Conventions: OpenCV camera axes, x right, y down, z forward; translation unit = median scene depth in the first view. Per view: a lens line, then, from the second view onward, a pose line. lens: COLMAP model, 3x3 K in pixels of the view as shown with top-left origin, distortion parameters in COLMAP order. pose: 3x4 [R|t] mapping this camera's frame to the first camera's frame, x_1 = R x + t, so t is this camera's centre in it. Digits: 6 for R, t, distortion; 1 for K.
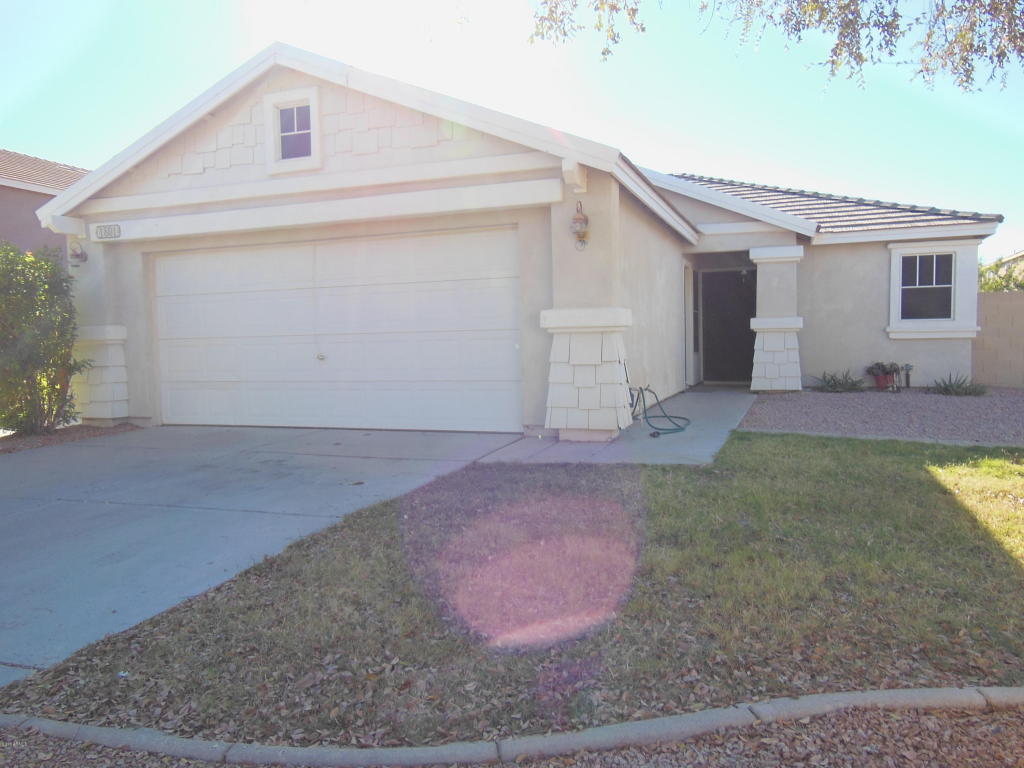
lens RADIAL K [[755.1, 0, 512.0], [0, 755.1, 384.0], [0, 0, 1]] dist [-0.005889, 0.071983]
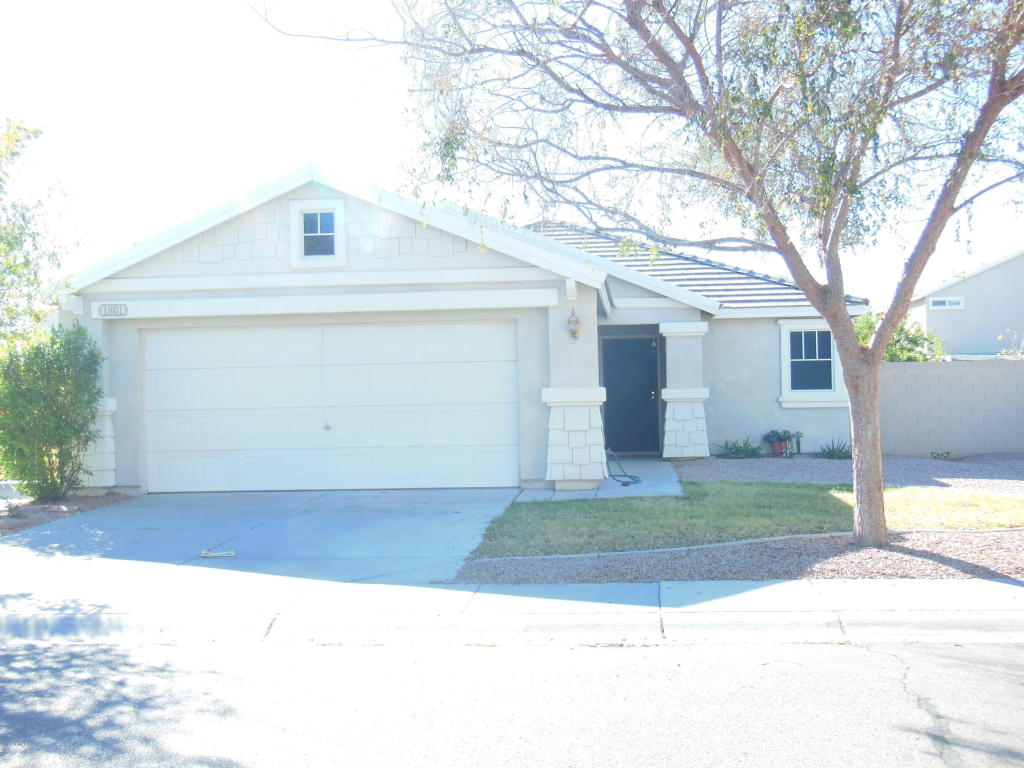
lens RADIAL K [[1319.1, 0, 512.0], [0, 1319.1, 384.0], [0, 0, 1]] dist [0.012714, -0.005051]
pose [[0.963585, 0.003531, 0.267379, -0.380049], [0.015914, 0.997383, -0.070522, 0.032717], [-0.266928, 0.072209, 0.961007, -0.715046]]
